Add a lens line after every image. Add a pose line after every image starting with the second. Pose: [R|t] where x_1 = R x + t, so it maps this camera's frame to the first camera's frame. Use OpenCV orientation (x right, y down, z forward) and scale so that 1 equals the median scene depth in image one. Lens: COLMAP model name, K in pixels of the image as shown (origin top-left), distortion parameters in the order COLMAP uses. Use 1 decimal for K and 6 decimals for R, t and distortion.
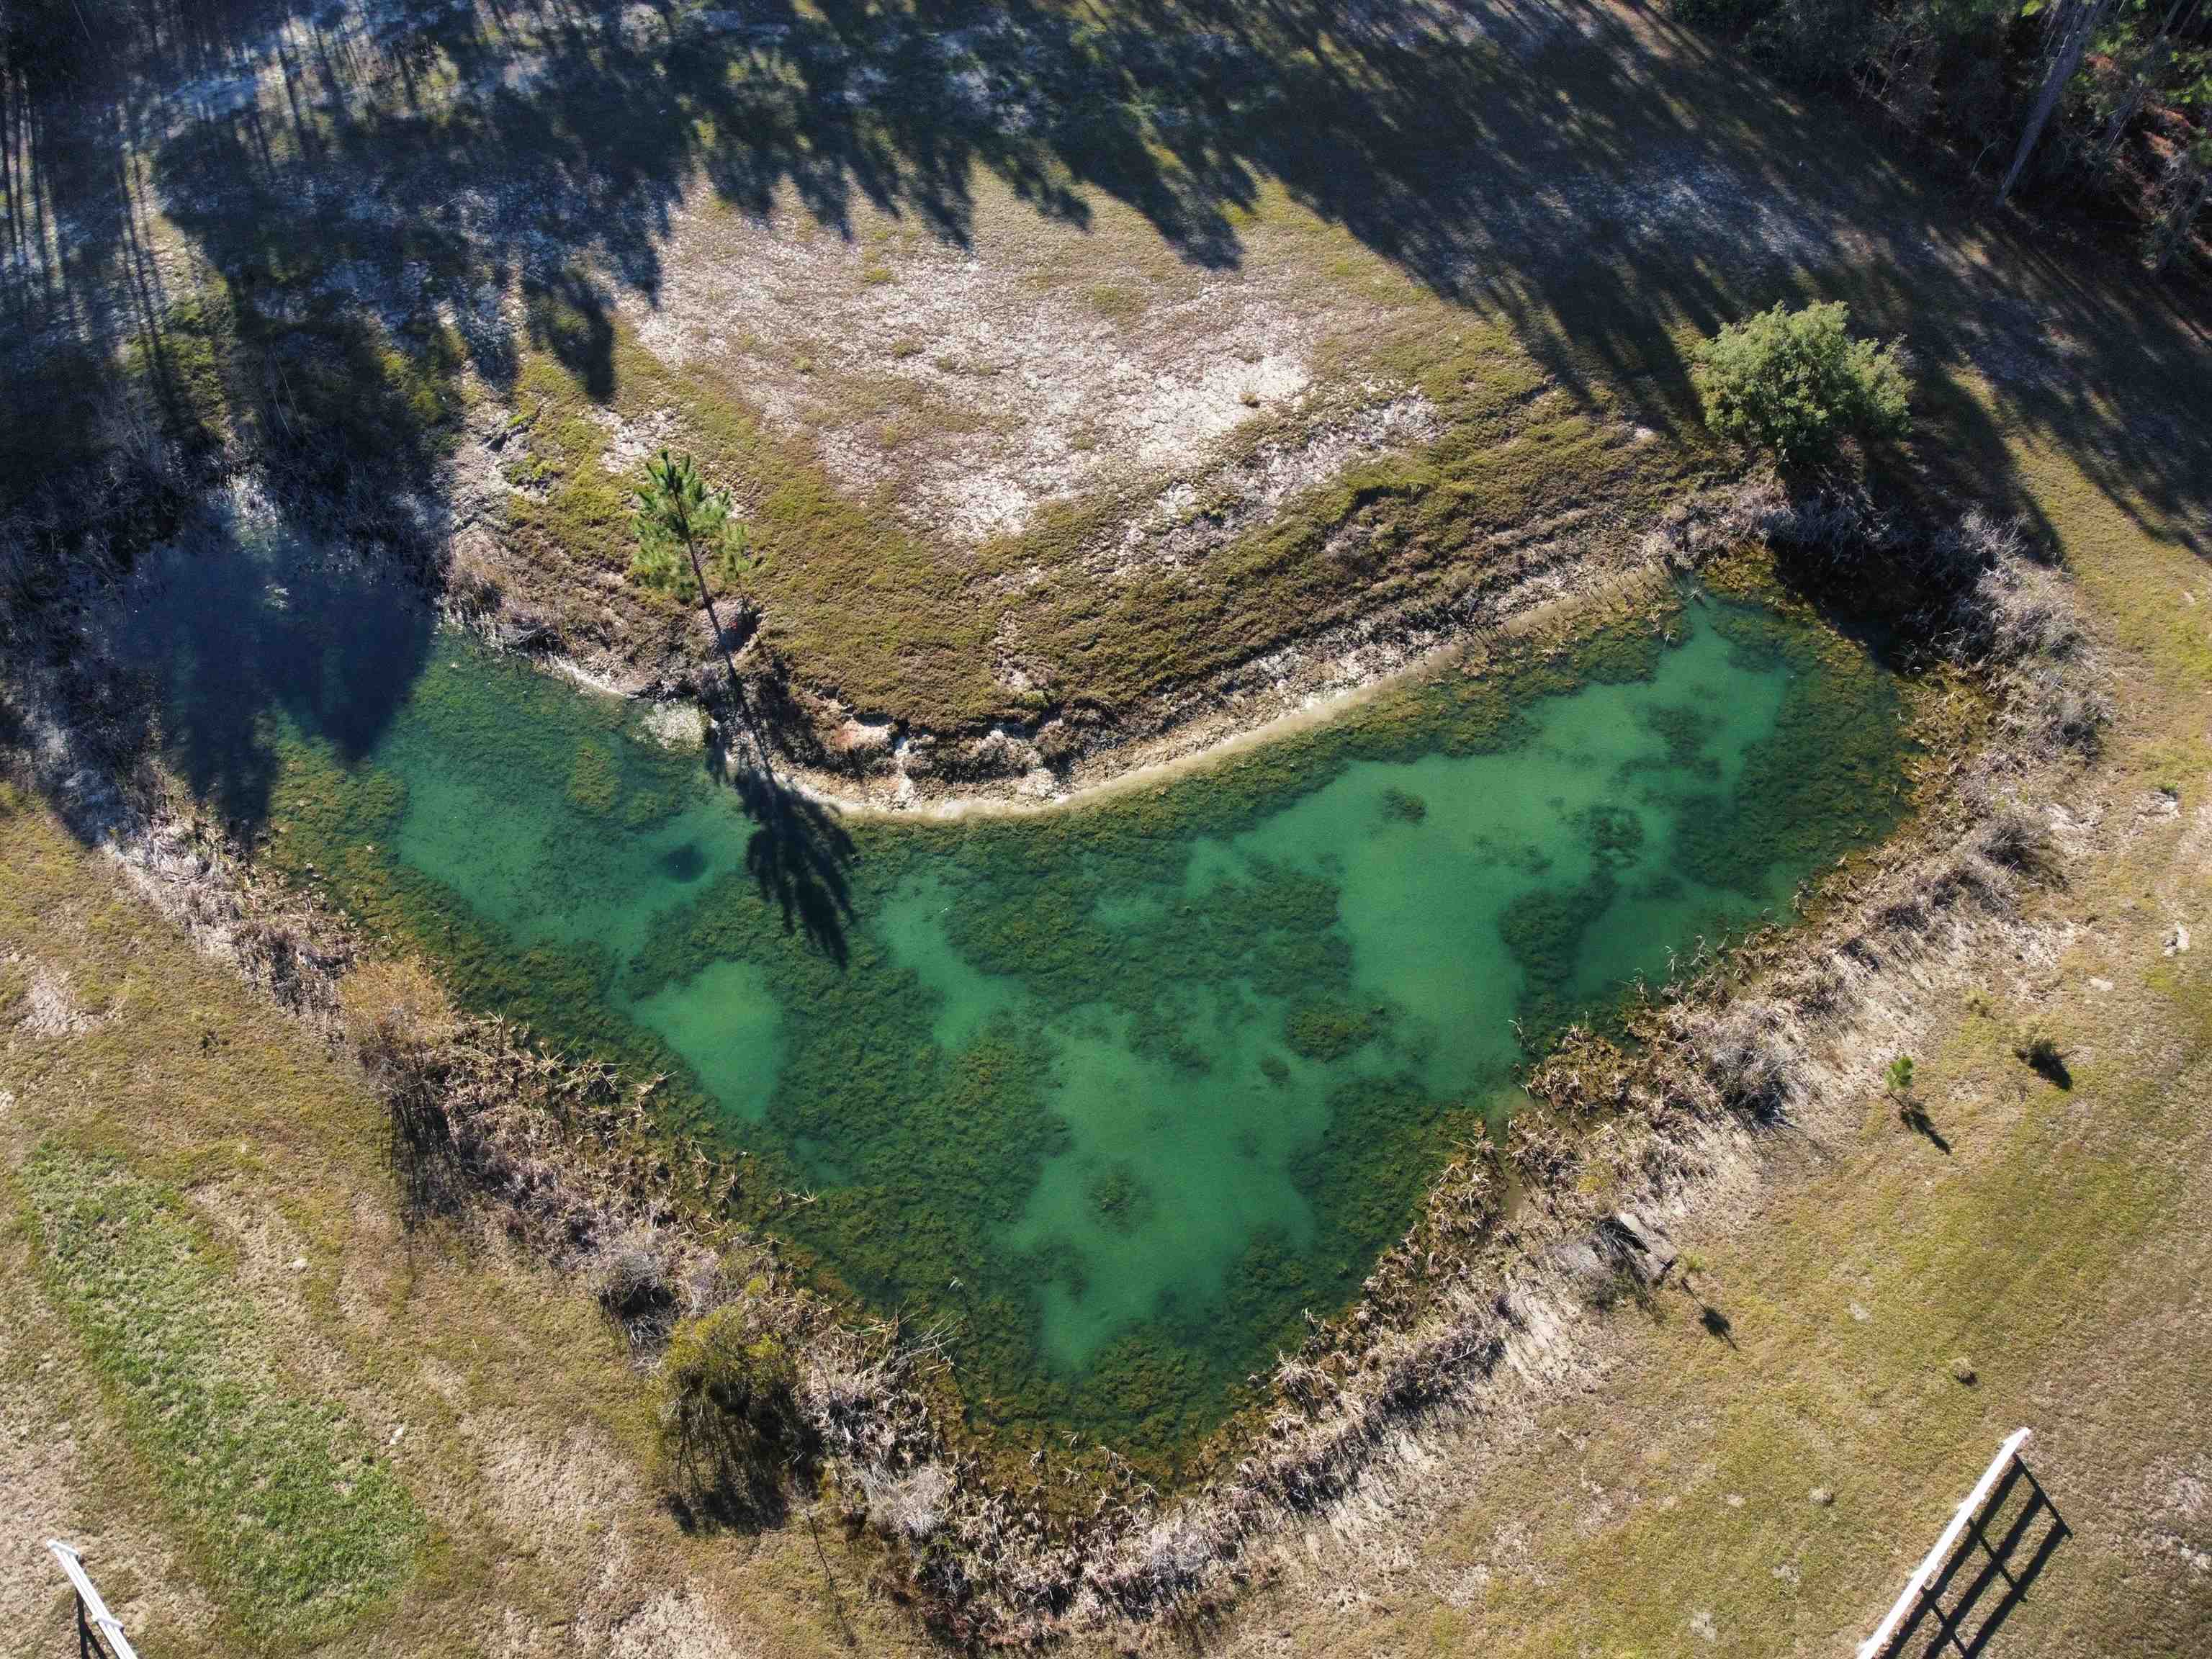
lens RADIAL K [[1659.5, 0, 1106.0], [0, 1659.5, 829.5], [0, 0, 1]] dist [-0.000659, -0.004342]
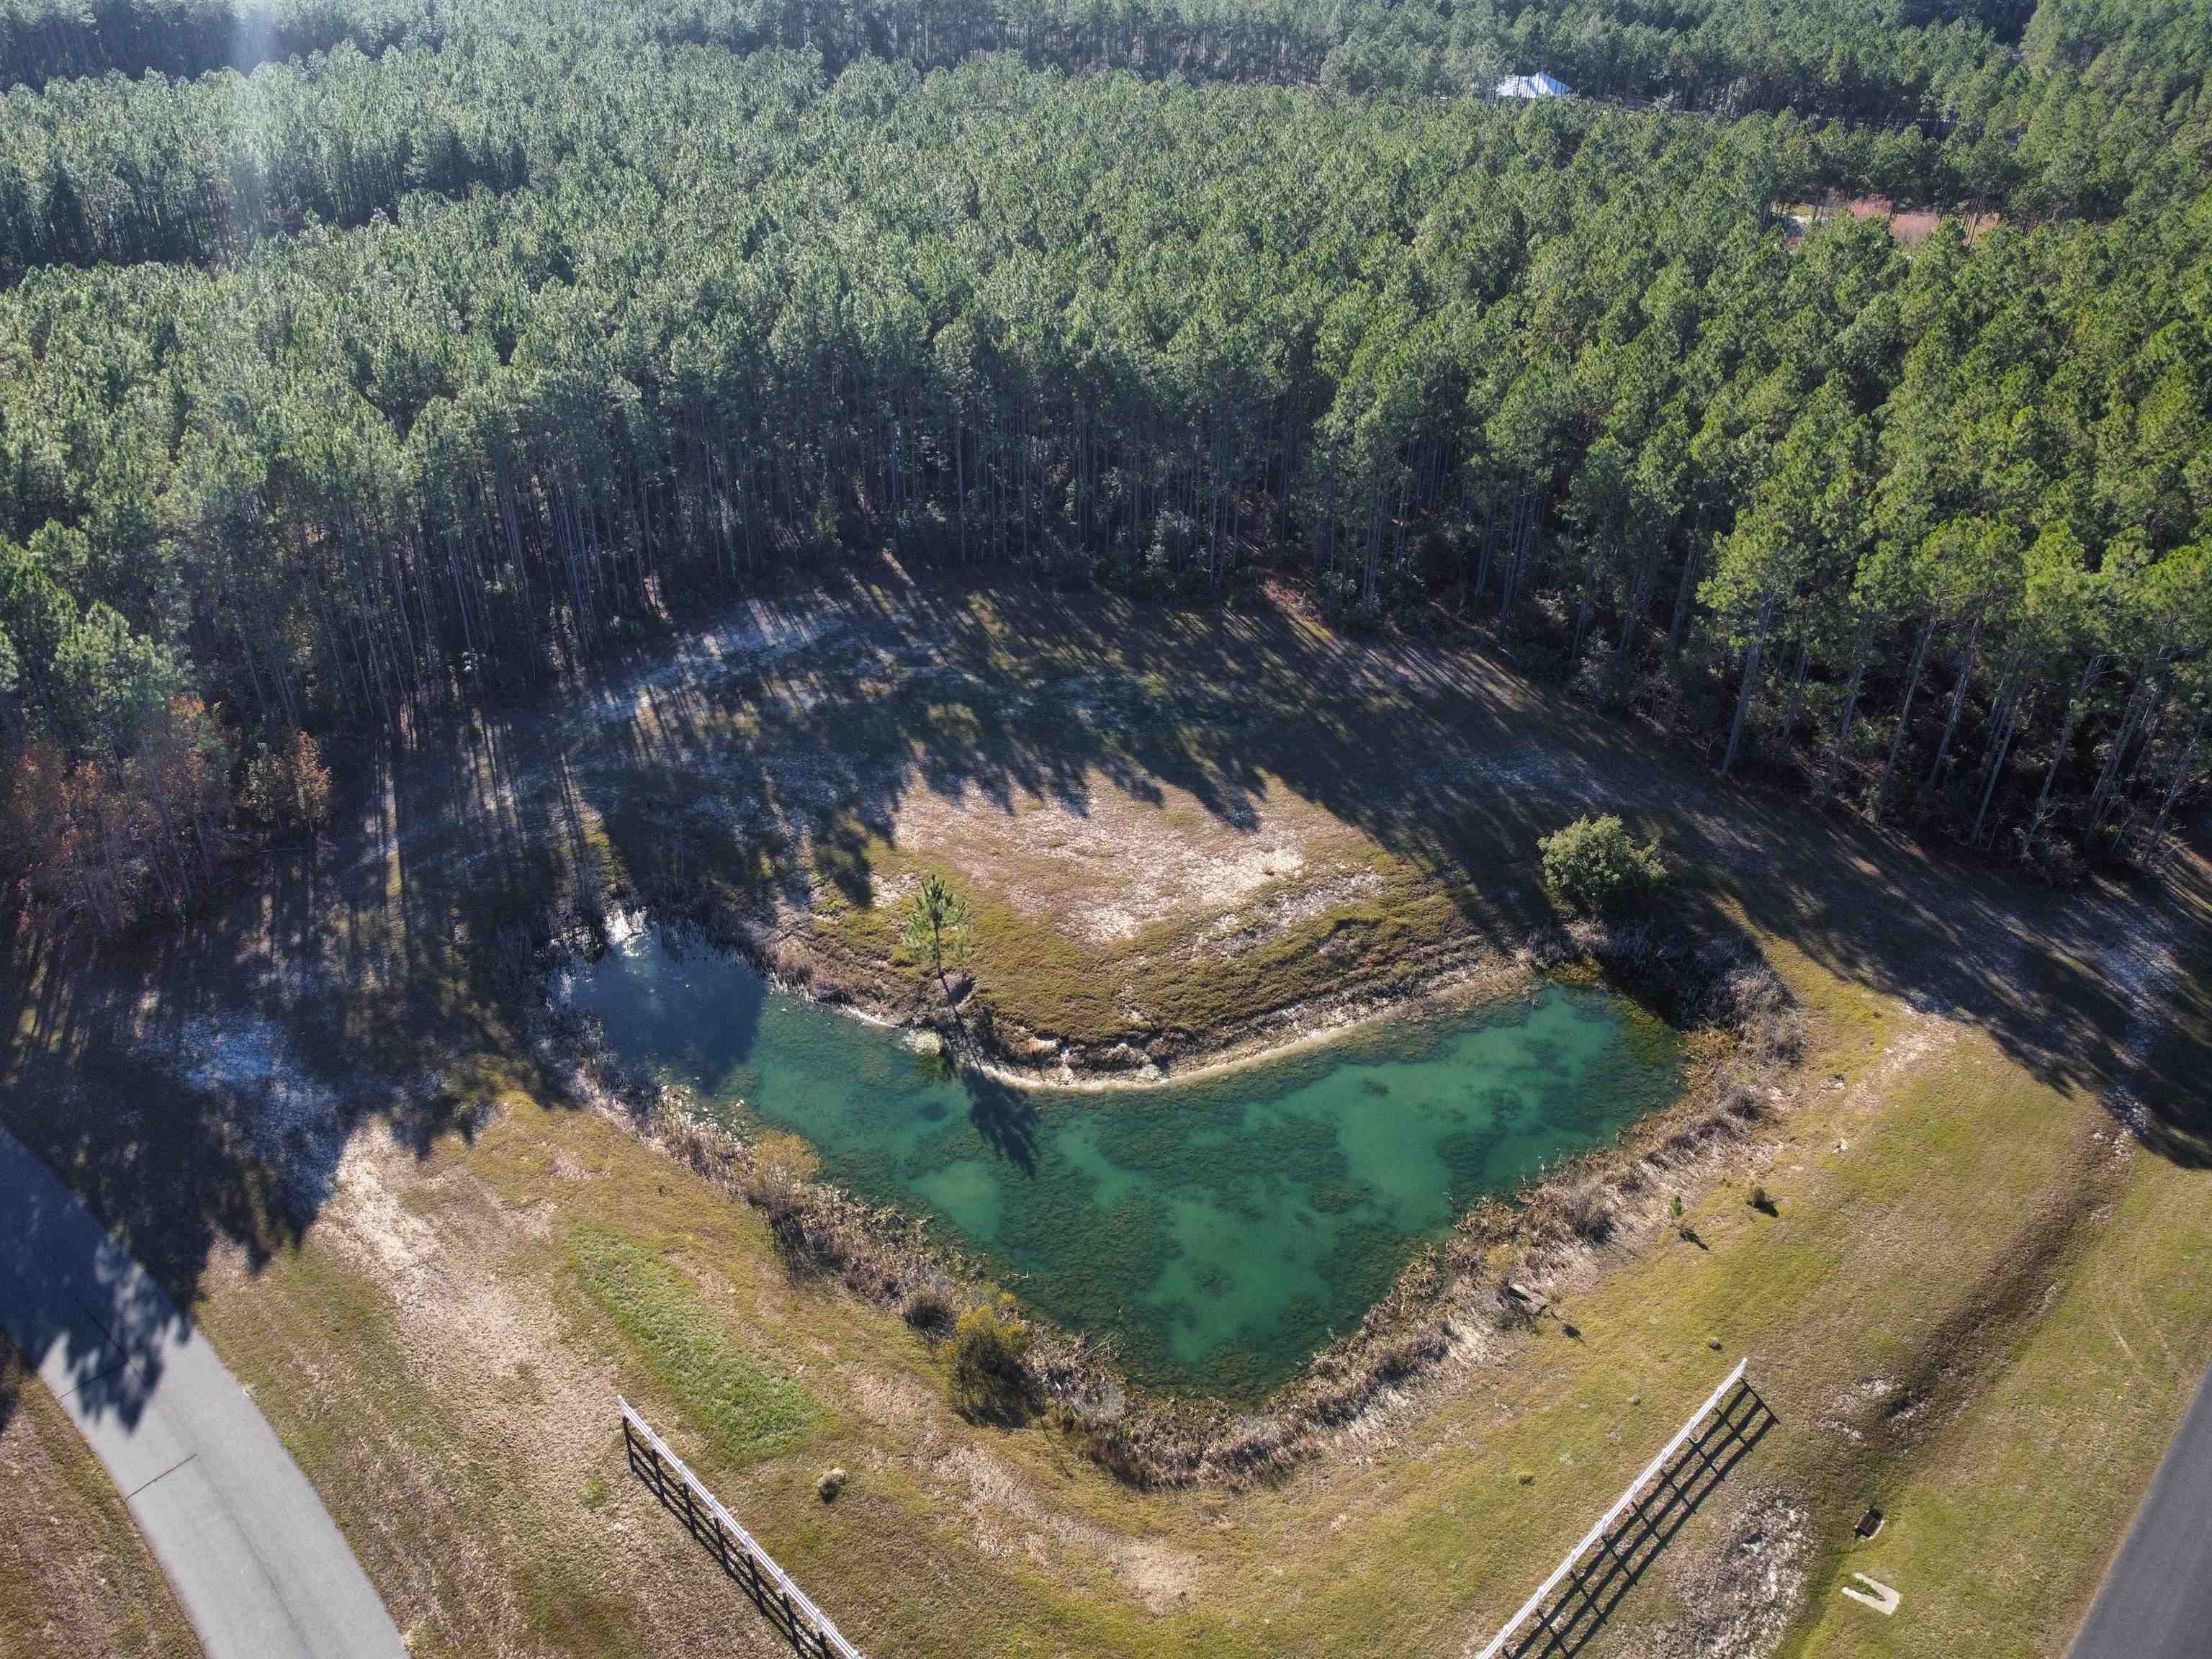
lens RADIAL K [[1682.8, 0, 1106.0], [0, 1682.8, 829.5], [0, 0, 1]] dist [-0.005067, 0.000268]
pose [[0.999943, 0.007764, 0.007372, -0.096278], [-0.004295, 0.921622, -0.388064, 0.389282], [-0.009807, 0.388010, 0.921603, -0.605614]]
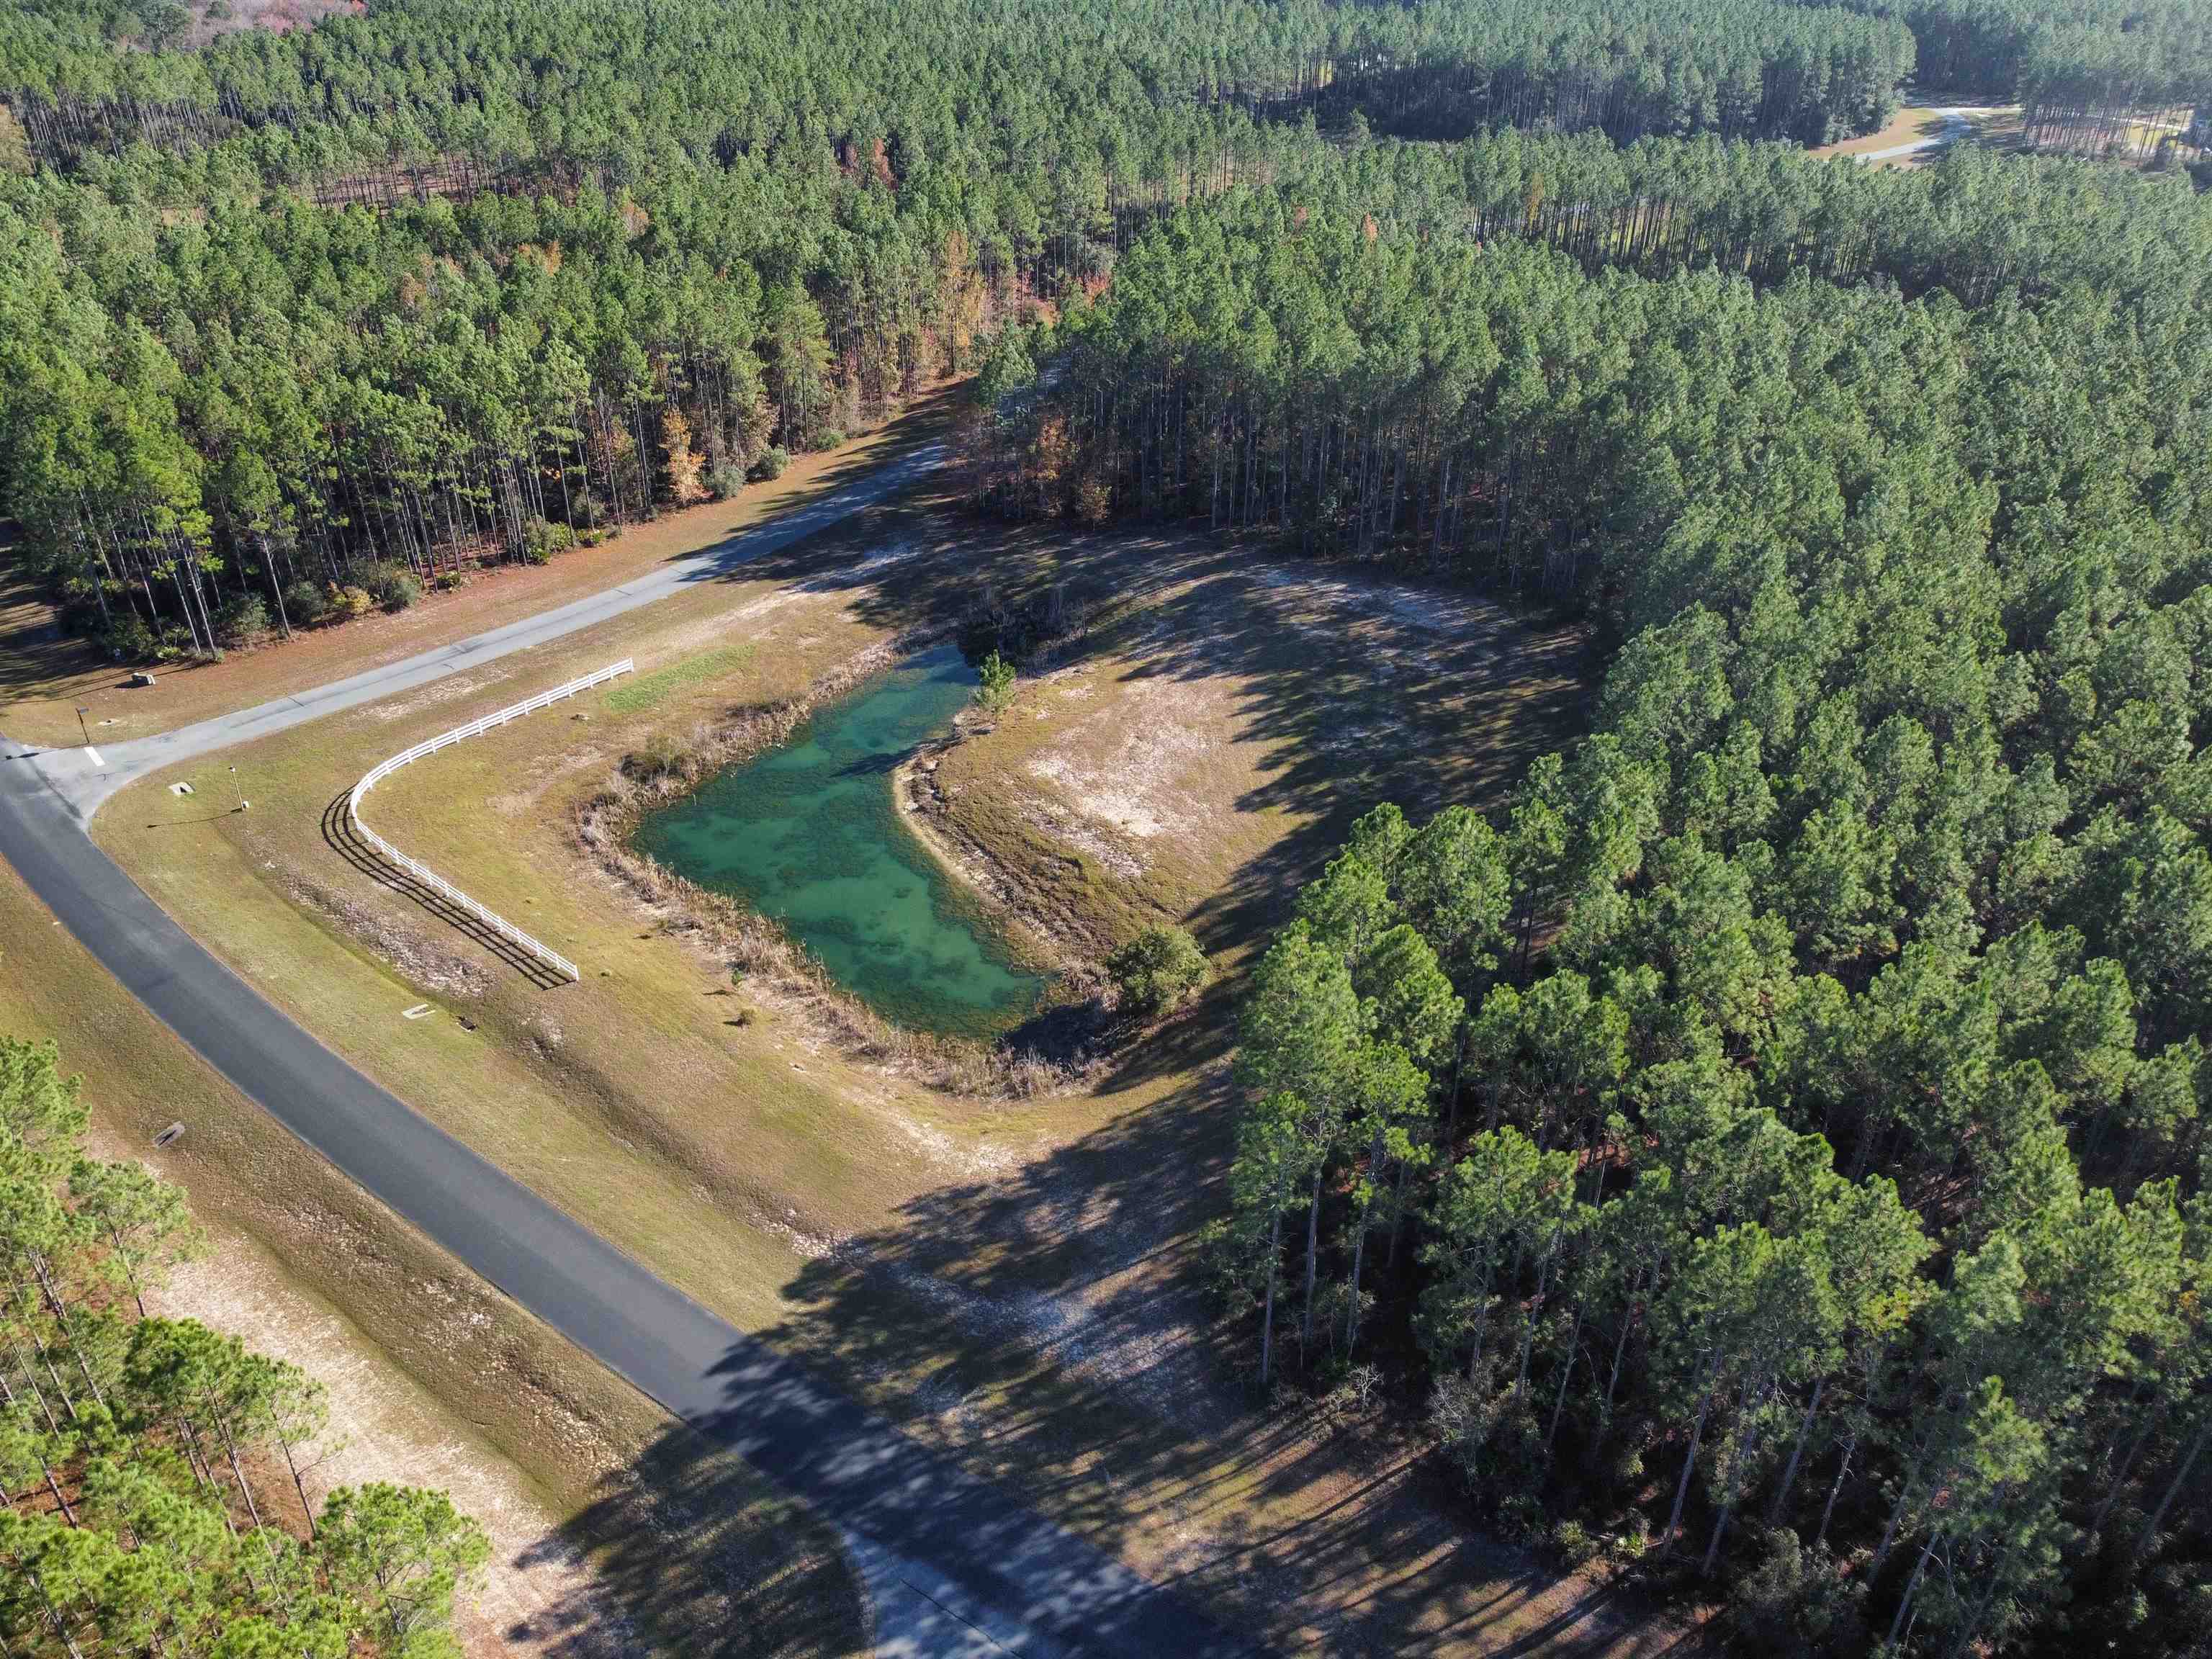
lens RADIAL K [[1682.8, 0, 1106.0], [0, 1682.8, 829.5], [0, 0, 1]] dist [-0.005067, 0.000268]
pose [[0.097999, 0.506483, -0.856663, 2.081989], [-0.821804, 0.526675, 0.217374, -0.766904], [0.561279, 0.682707, 0.467843, 0.038644]]
